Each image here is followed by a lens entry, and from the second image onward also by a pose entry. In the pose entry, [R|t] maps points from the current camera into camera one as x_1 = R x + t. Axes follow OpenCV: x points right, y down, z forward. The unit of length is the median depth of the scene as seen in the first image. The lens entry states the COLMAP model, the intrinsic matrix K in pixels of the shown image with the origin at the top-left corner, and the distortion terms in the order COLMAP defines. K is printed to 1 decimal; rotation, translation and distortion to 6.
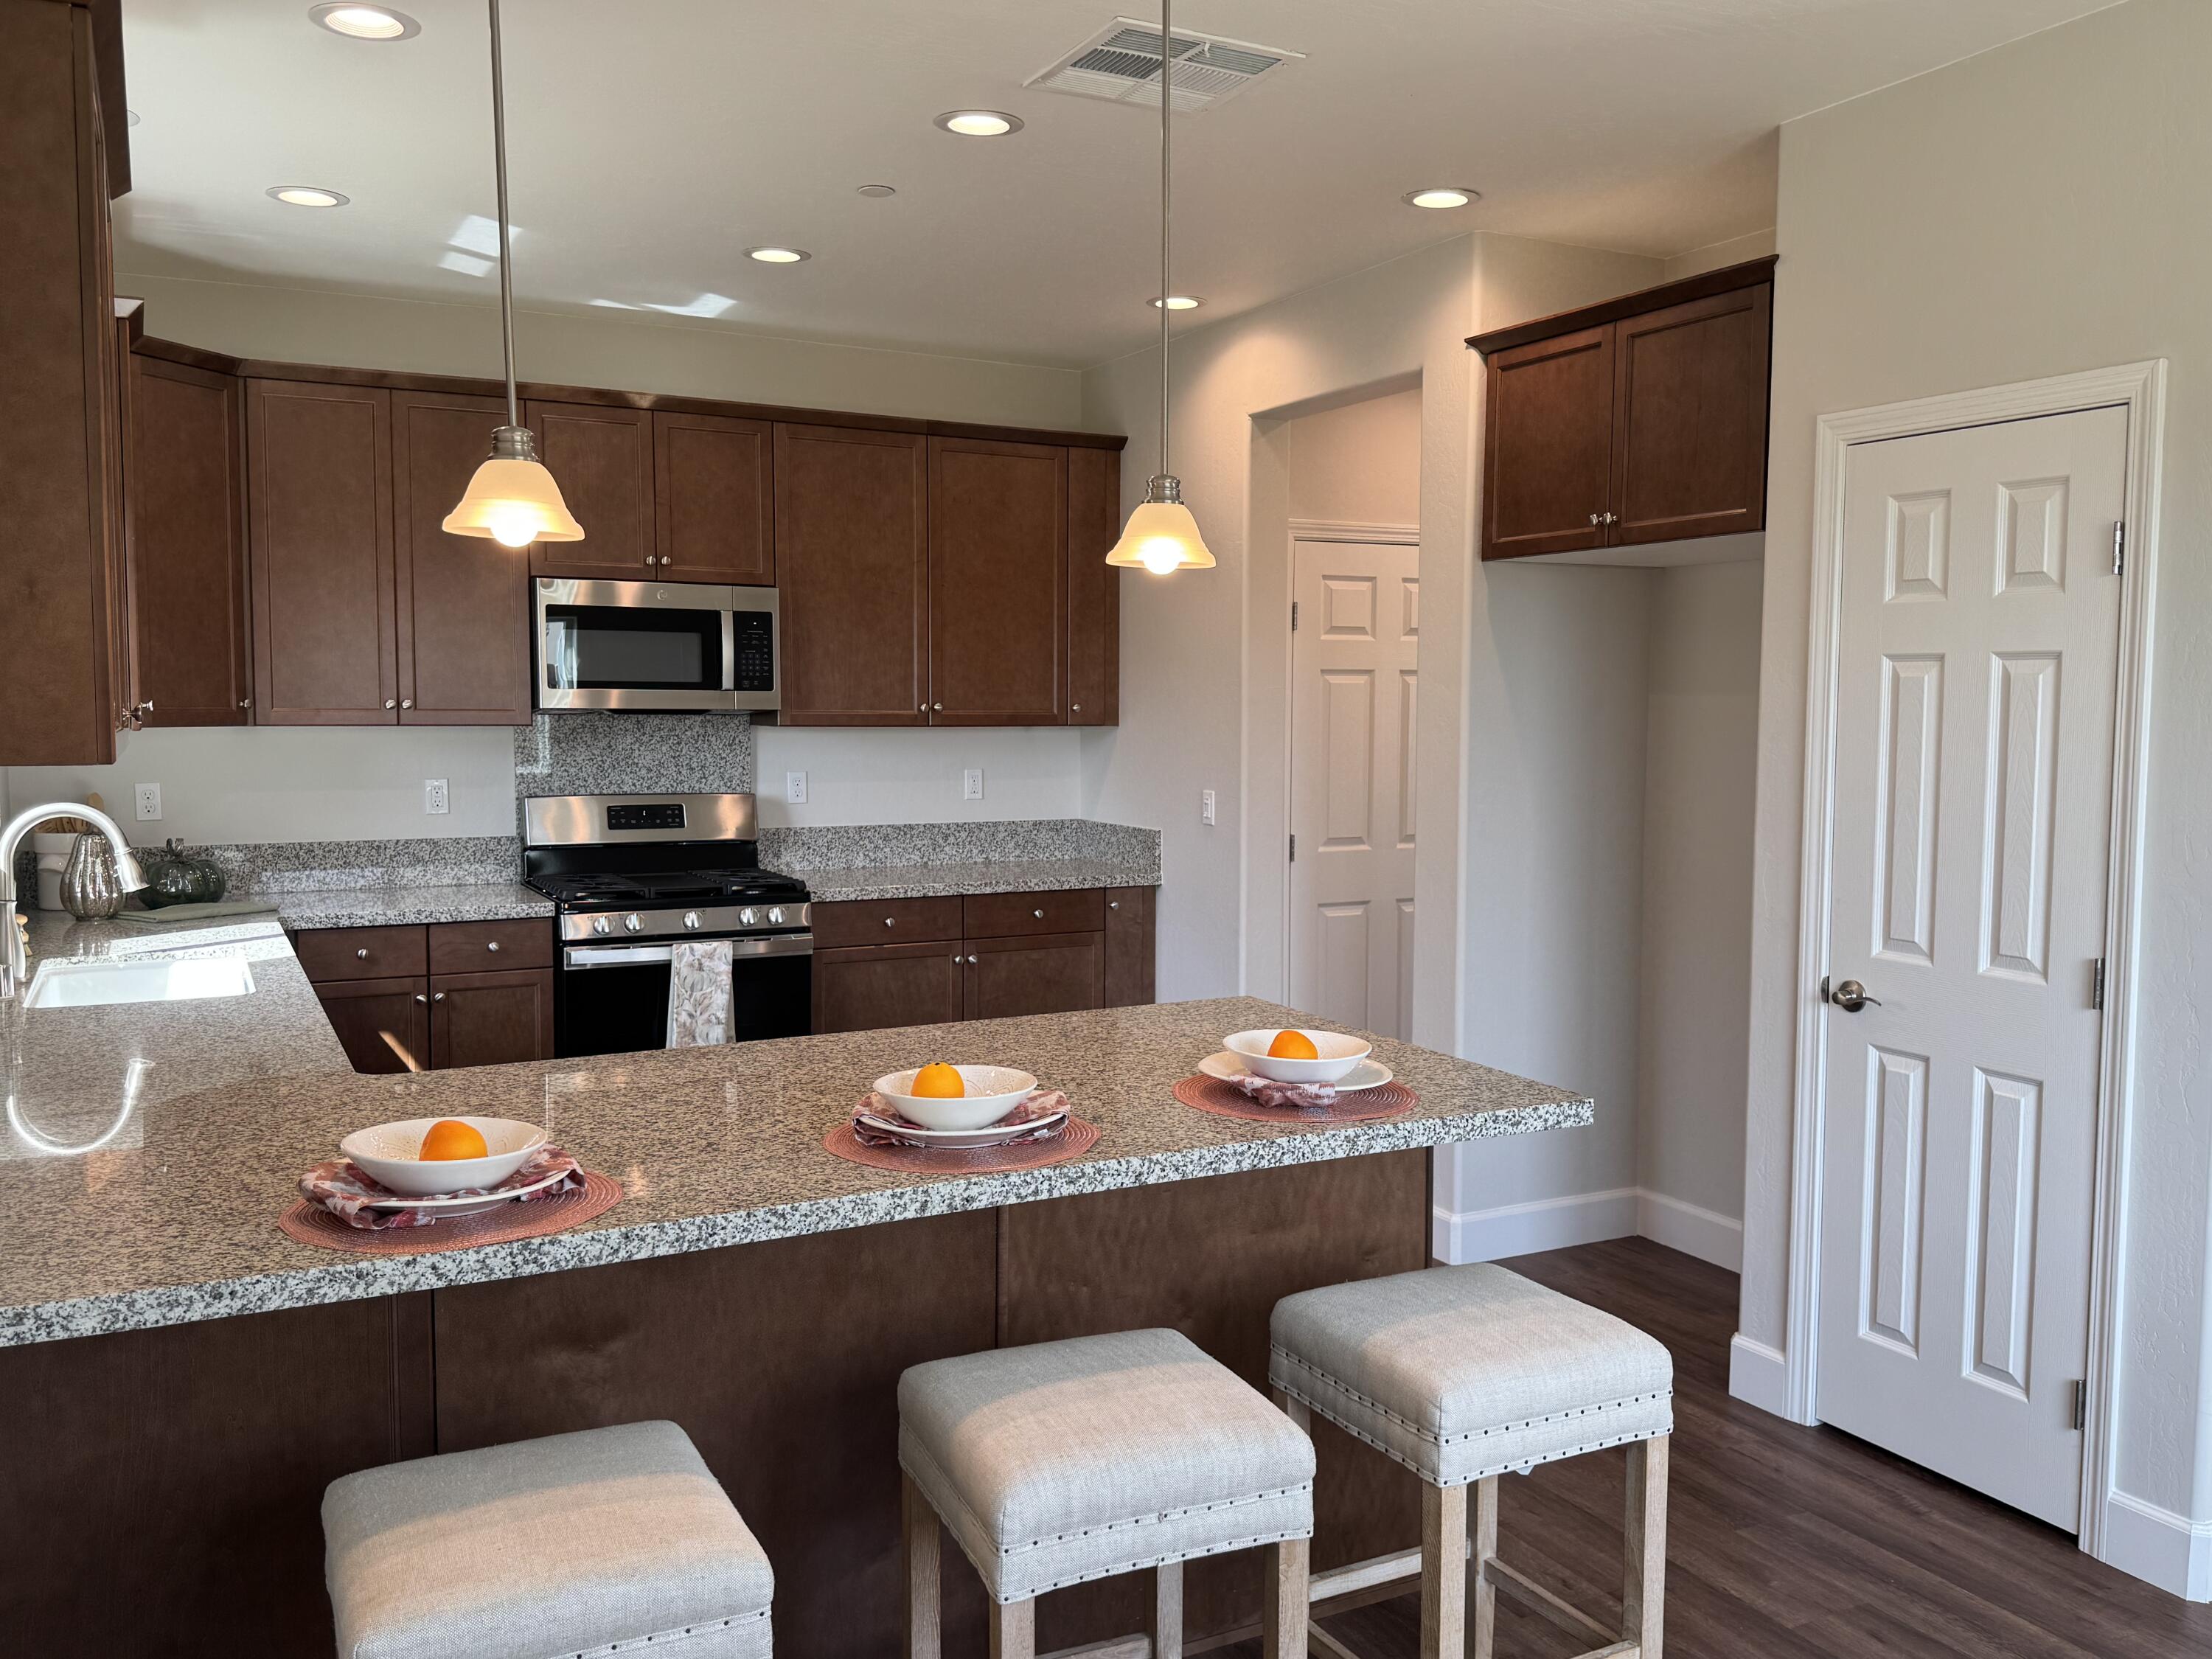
lens RADIAL K [[1798.8, 0, 1119.4], [0, 1798.8, 829.2], [0, 0, 1]] dist [0.050074, -0.029057]
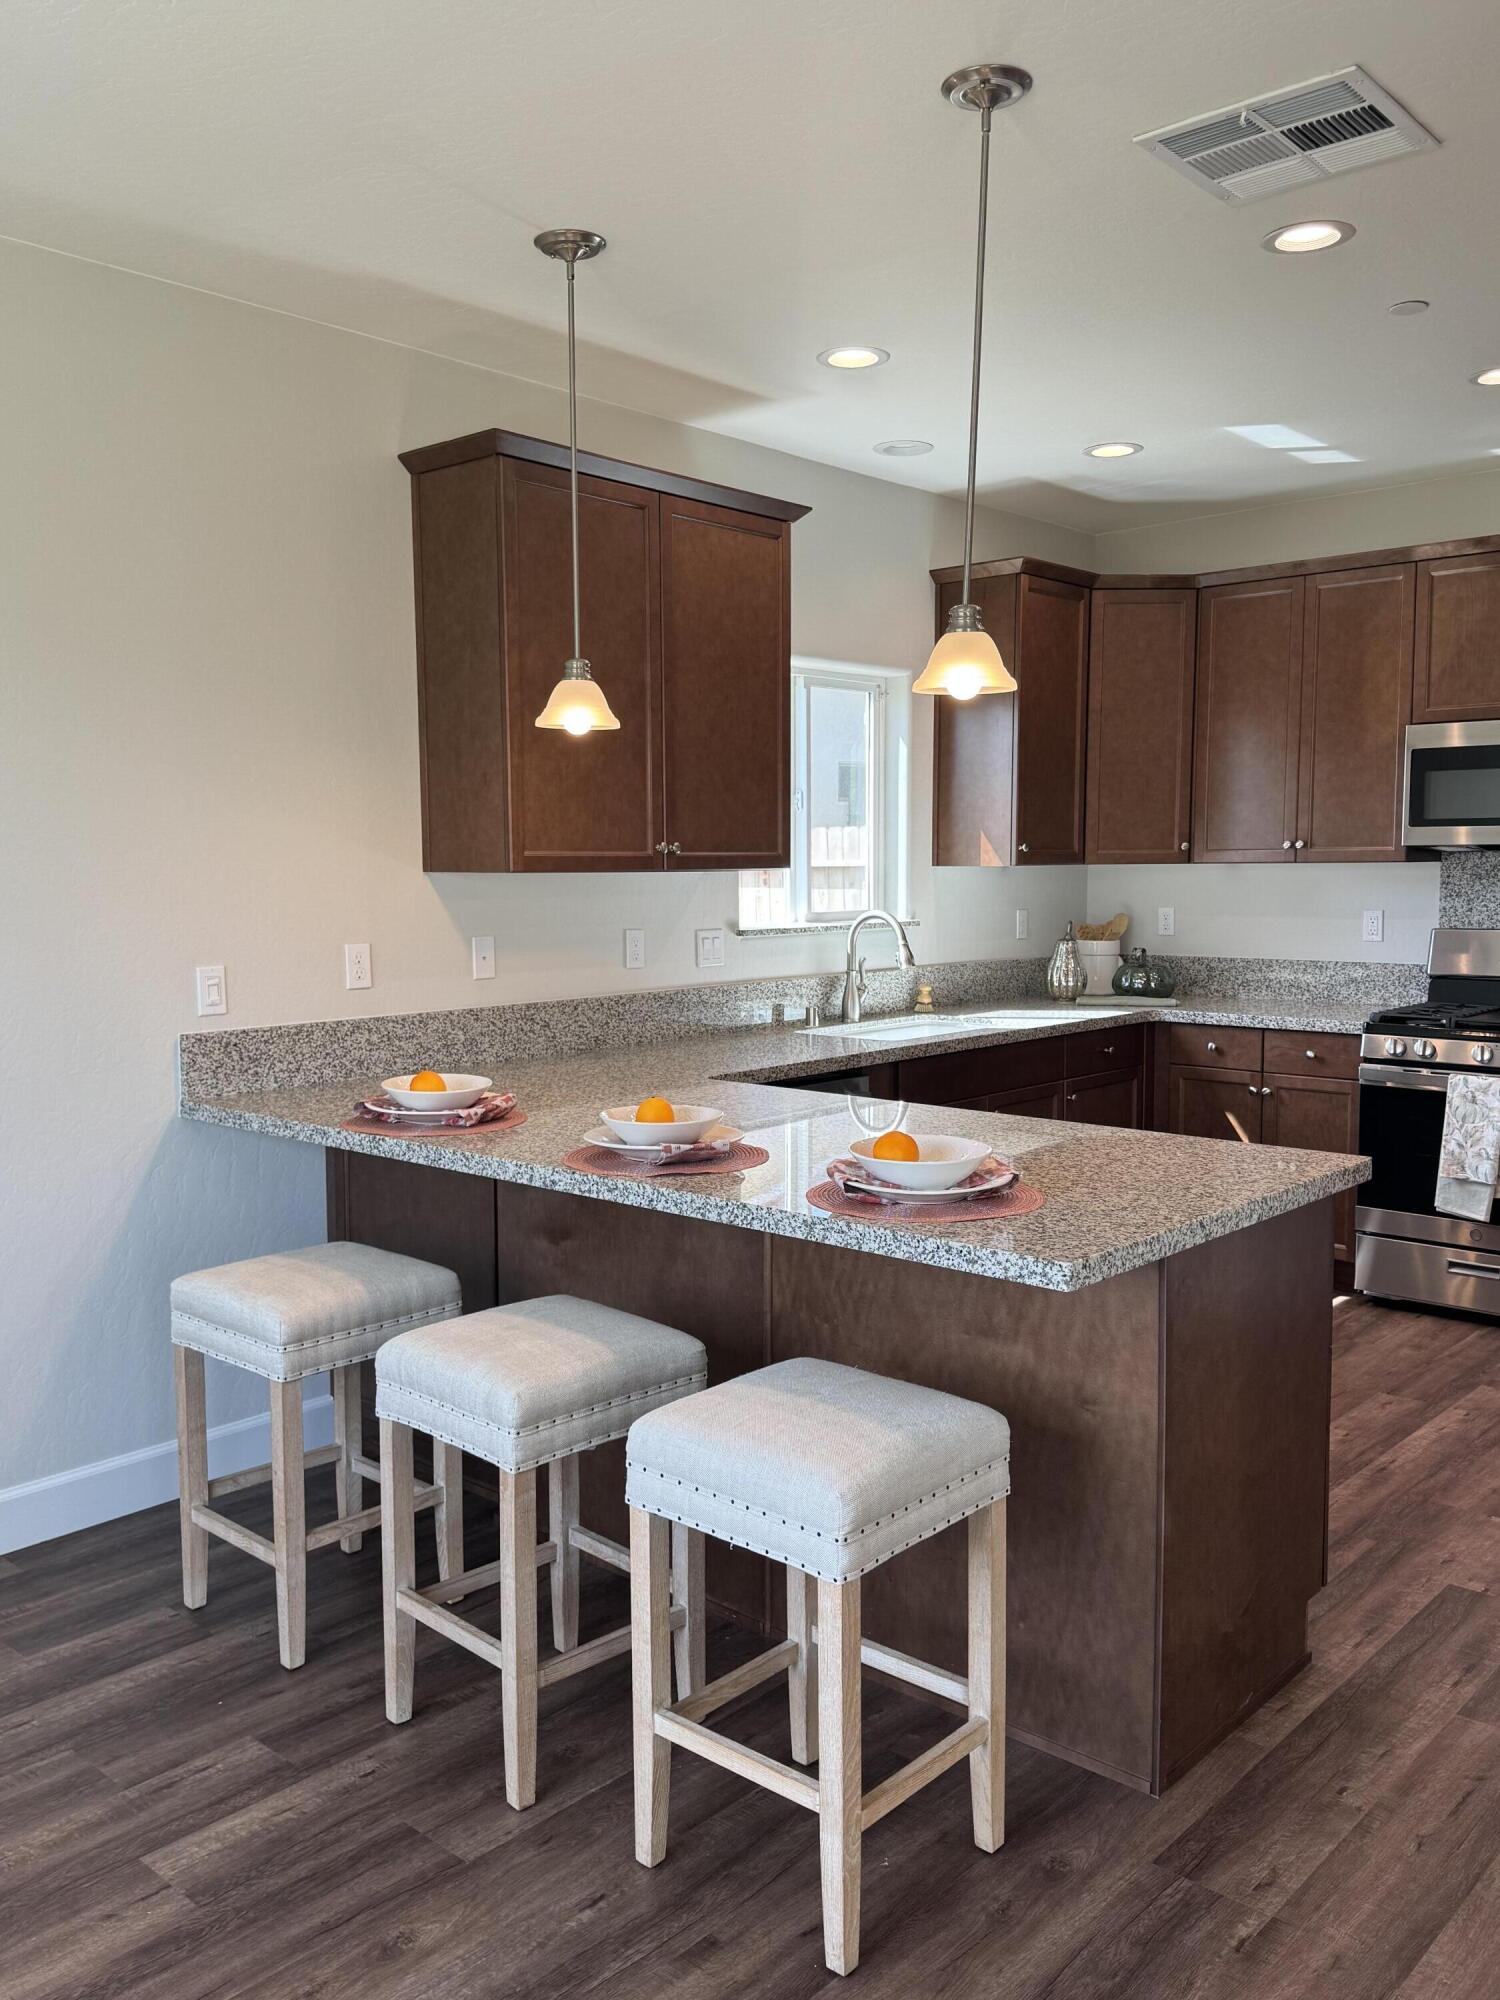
lens RADIAL K [[1626.4, 0, 746.4], [0, 1626.4, 1011.2], [0, 0, 1]] dist [0.050074, -0.029057]
pose [[0.341318, 0.081647, -0.936395, 0.876189], [-0.061405, 0.996029, 0.064464, -0.013197], [0.937940, 0.035496, 0.344977, 0.538841]]
